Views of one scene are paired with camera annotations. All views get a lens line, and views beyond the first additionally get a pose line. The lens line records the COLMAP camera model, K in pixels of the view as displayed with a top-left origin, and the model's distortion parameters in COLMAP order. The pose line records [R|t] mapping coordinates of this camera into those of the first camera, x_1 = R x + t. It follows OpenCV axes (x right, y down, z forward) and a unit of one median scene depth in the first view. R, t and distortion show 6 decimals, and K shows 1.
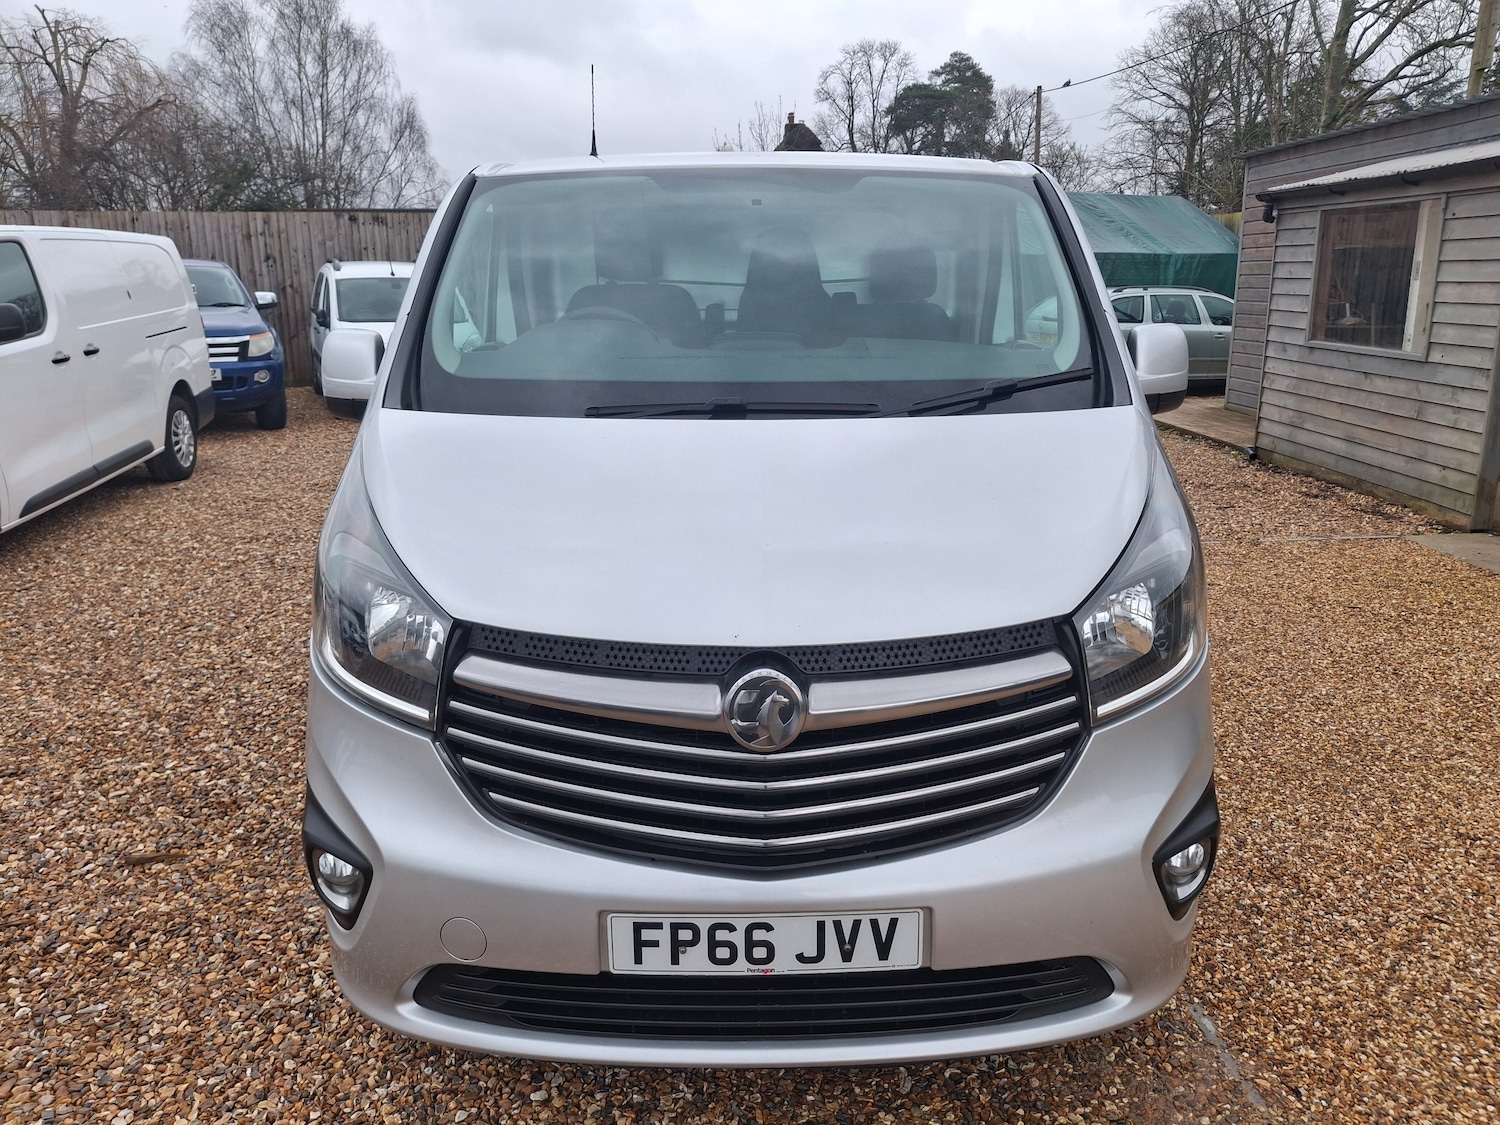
lens RADIAL K [[1136.2, 0, 750.0], [0, 1136.2, 562.5], [0, 0, 1]] dist [-0.007445, 0.002114]
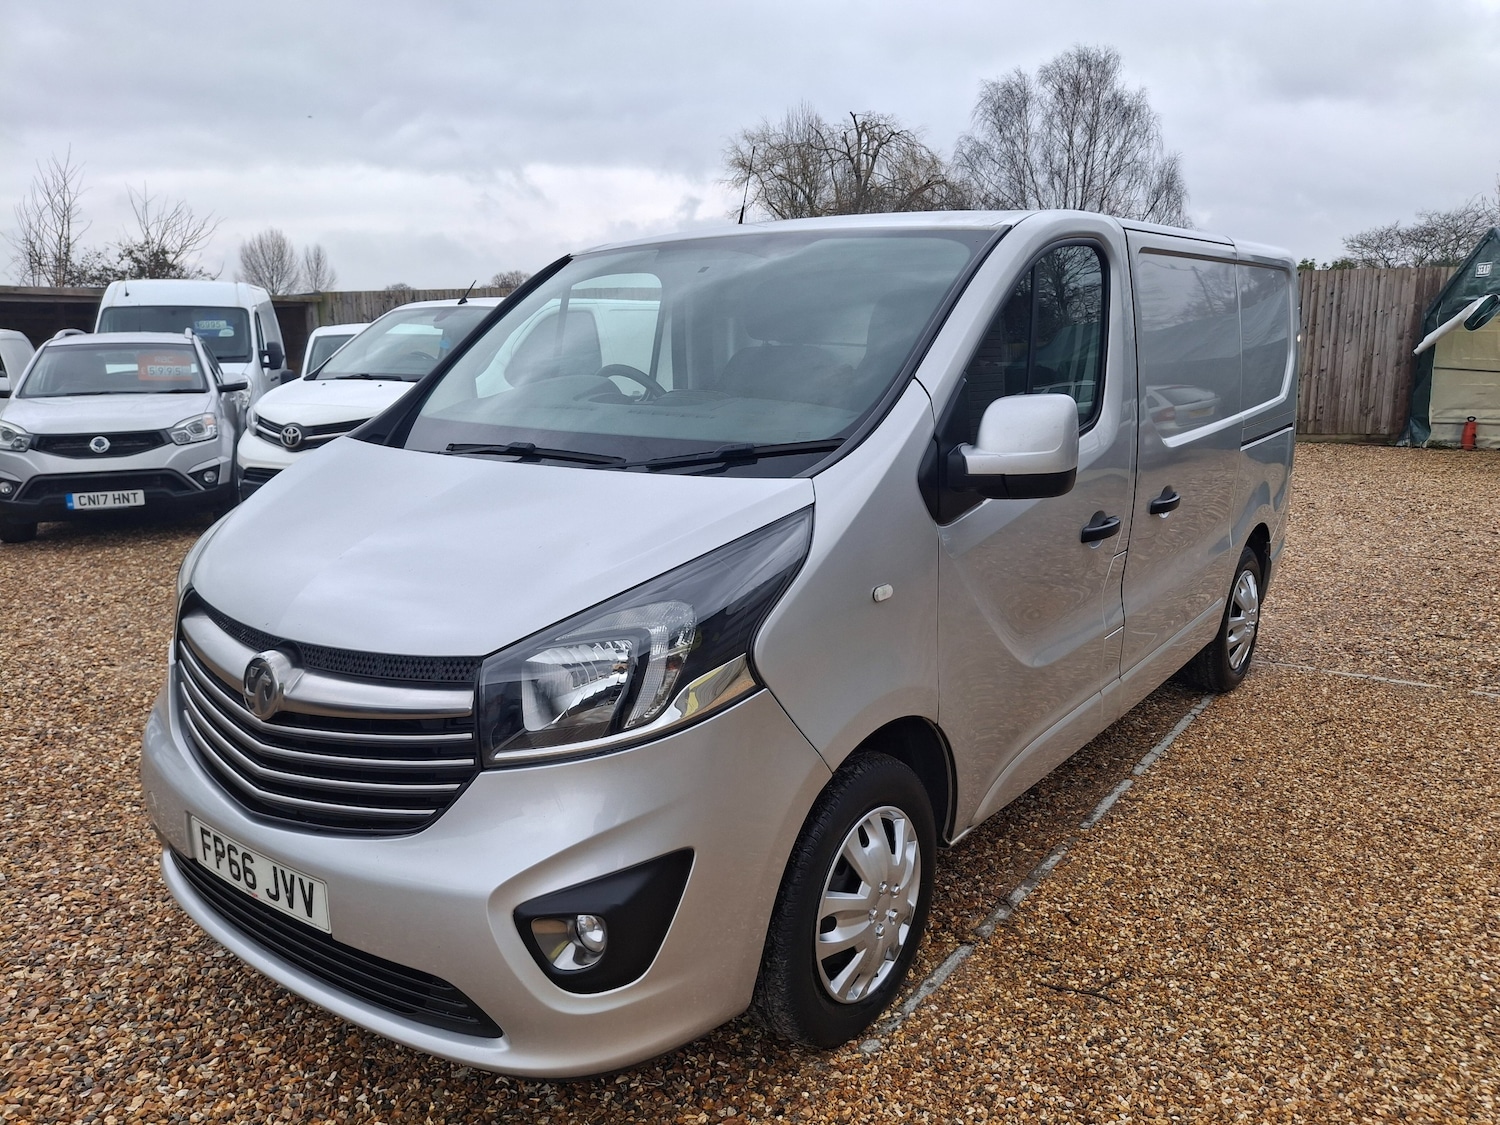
lens RADIAL K [[1130.2, 0, 749.2], [0, 1130.2, 585.1], [0, 0, 1]] dist [0.034892, -0.070113]
pose [[0.787239, 0.135095, -0.601668, 0.980542], [-0.154171, 0.987840, 0.020083, -0.070810], [0.597065, 0.076950, 0.798494, 0.265983]]
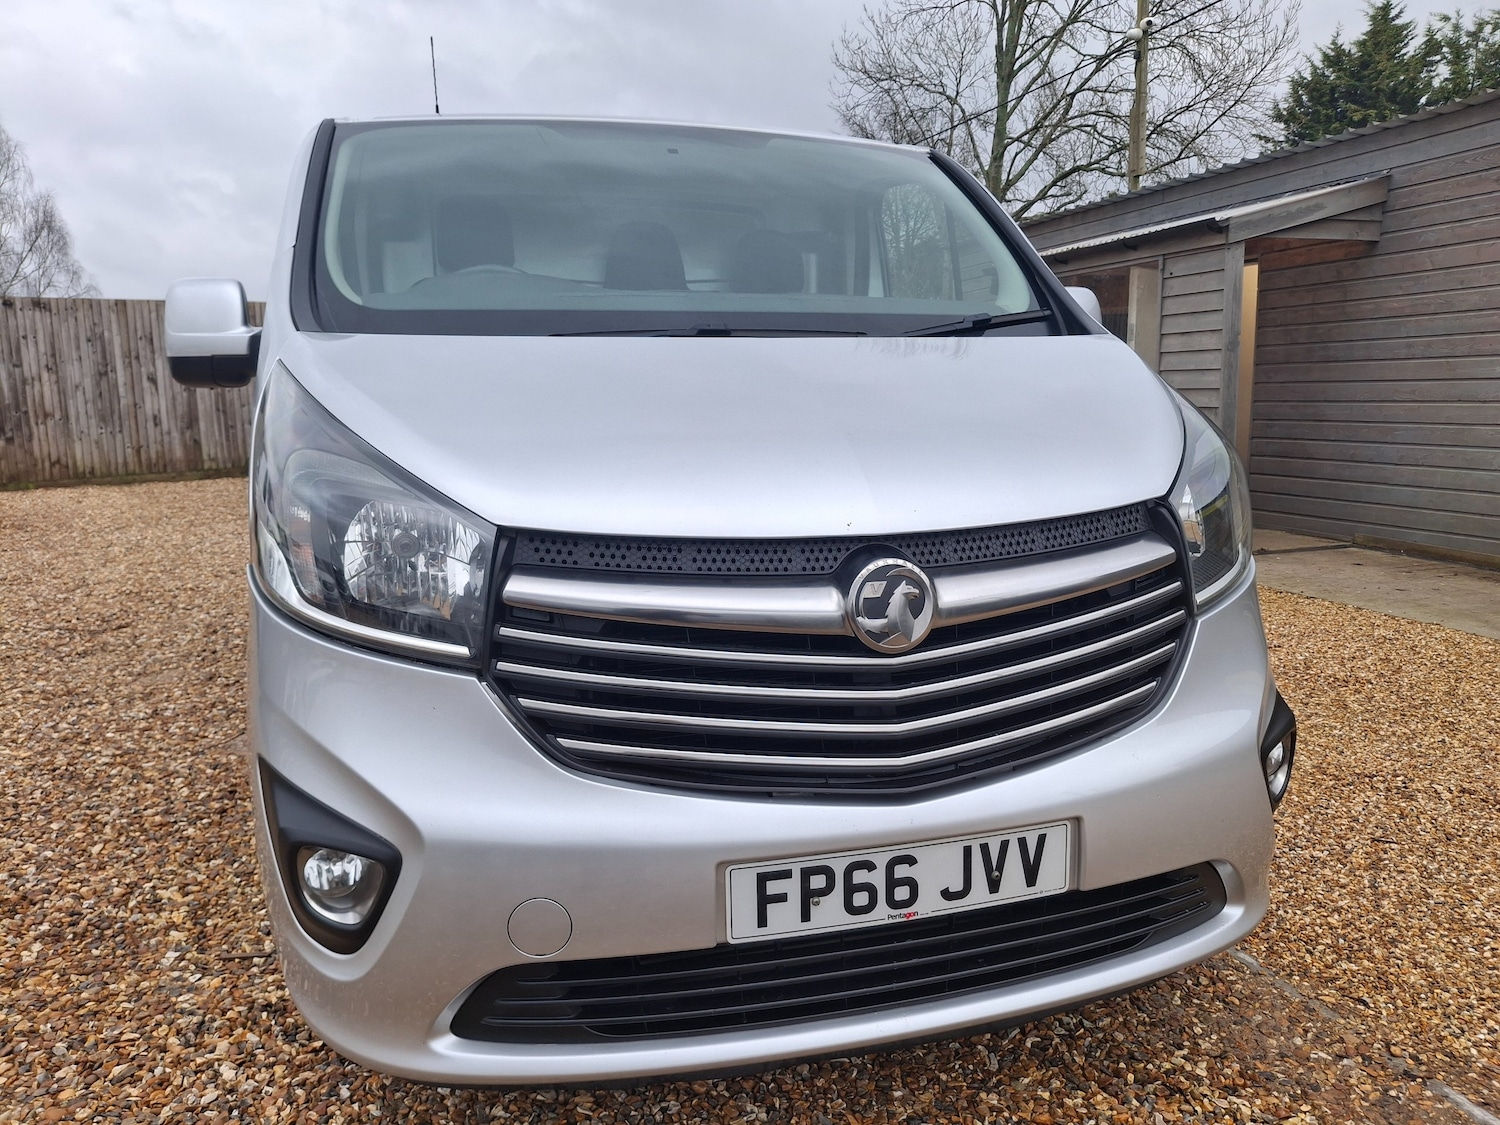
lens RADIAL K [[1130.2, 0, 749.2], [0, 1130.2, 585.1], [0, 0, 1]] dist [0.034892, -0.070113]
pose [[0.963064, -0.051291, 0.264341, -0.269825], [0.072806, 0.994726, -0.072239, 0.143663], [-0.259241, 0.088817, 0.961720, 0.165993]]
